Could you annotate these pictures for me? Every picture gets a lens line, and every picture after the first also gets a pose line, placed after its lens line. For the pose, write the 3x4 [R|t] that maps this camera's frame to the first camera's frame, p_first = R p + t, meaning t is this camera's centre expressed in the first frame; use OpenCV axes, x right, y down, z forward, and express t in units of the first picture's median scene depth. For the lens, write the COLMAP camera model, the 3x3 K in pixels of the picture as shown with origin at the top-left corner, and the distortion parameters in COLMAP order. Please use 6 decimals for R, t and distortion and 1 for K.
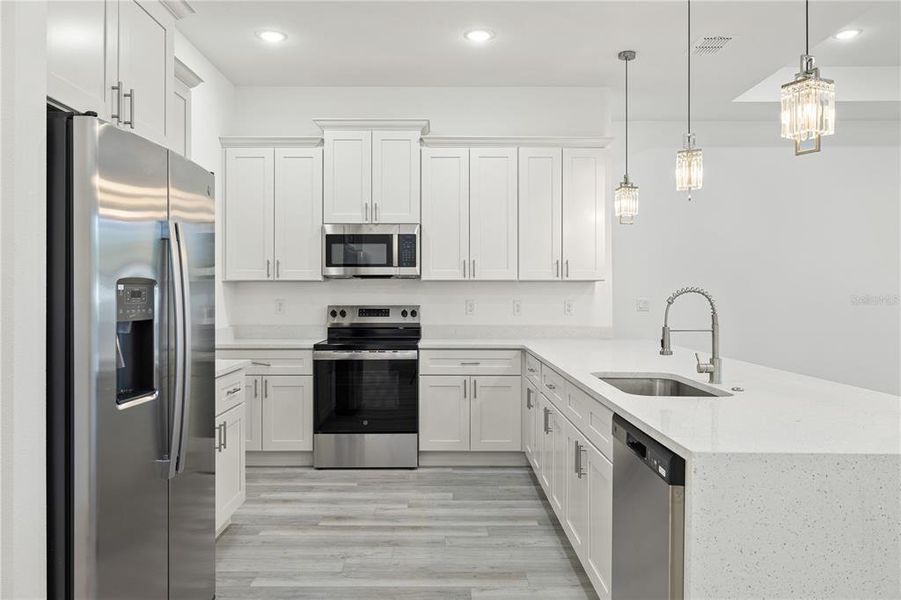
lens RADIAL K [[649.0, 0, 448.7], [0, 649.0, 290.4], [0, 0, 1]] dist [0.011192, -0.001492]
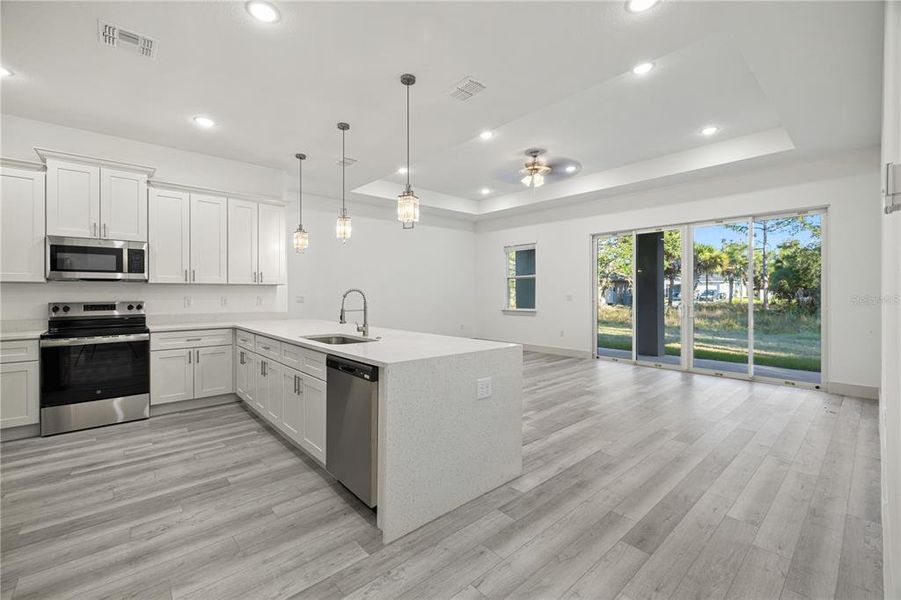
lens RADIAL K [[378.0, 0, 447.1], [0, 378.0, 291.5], [0, 0, 1]] dist [-0.002457, 0.000399]
pose [[0.752455, -0.001308, 0.658642, -0.096688], [0.000164, 0.999998, 0.001798, 0.001311], [-0.658644, -0.001245, 0.752454, -0.027726]]
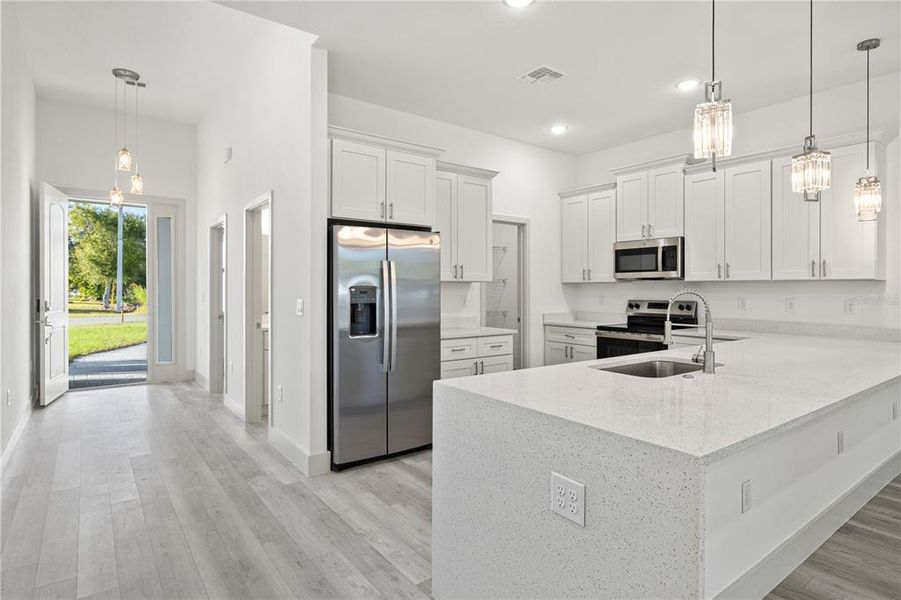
lens RADIAL K [[488.8, 0, 452.2], [0, 488.8, 292.5], [0, 0, 1]] dist [0.010364, -0.003119]
pose [[0.601649, 0.007029, -0.798730, 0.465044], [0.001990, 0.999945, 0.010299, -0.004685], [0.798758, -0.007786, 0.601602, 0.066621]]
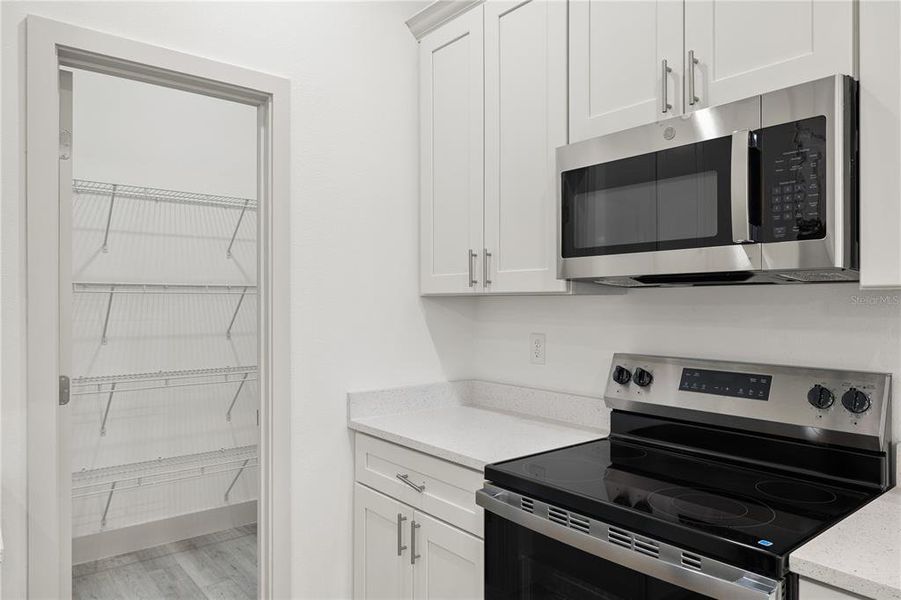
lens RADIAL K [[608.2, 0, 447.2], [0, 608.2, 301.3], [0, 0, 1]] dist [0.003250, 0.003477]
pose [[0.626579, 0.000822, -0.779357, 0.050060], [-0.001920, 0.999998, -0.000489, -0.010058], [0.779355, 0.001802, 0.626580, 0.736206]]
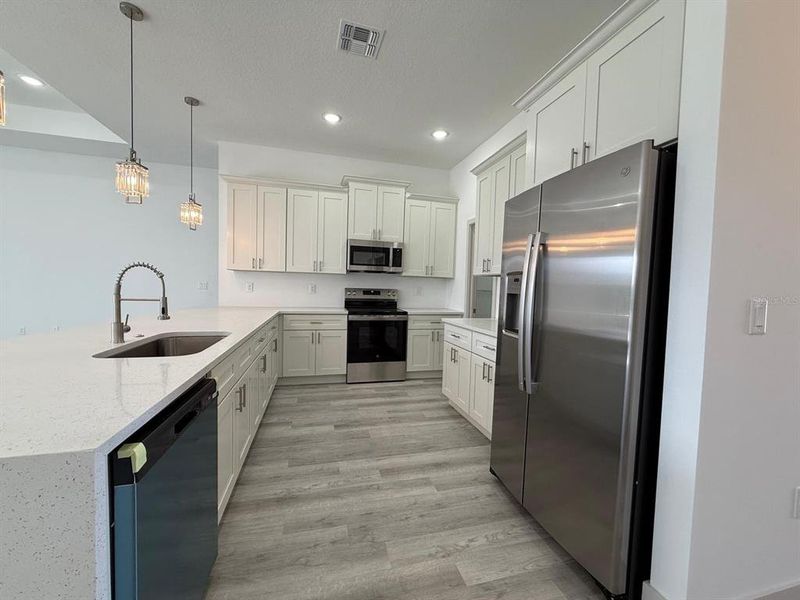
lens RADIAL K [[334.7, 0, 402.3], [0, 334.7, 300.7], [0, 0, 1]] dist [0.002662, 0.000086]
pose [[0.958706, 0.018698, 0.283783, -0.310266], [-0.035712, 0.997853, 0.054897, 0.003486], [-0.282147, -0.062765, 0.957316, 0.131265]]
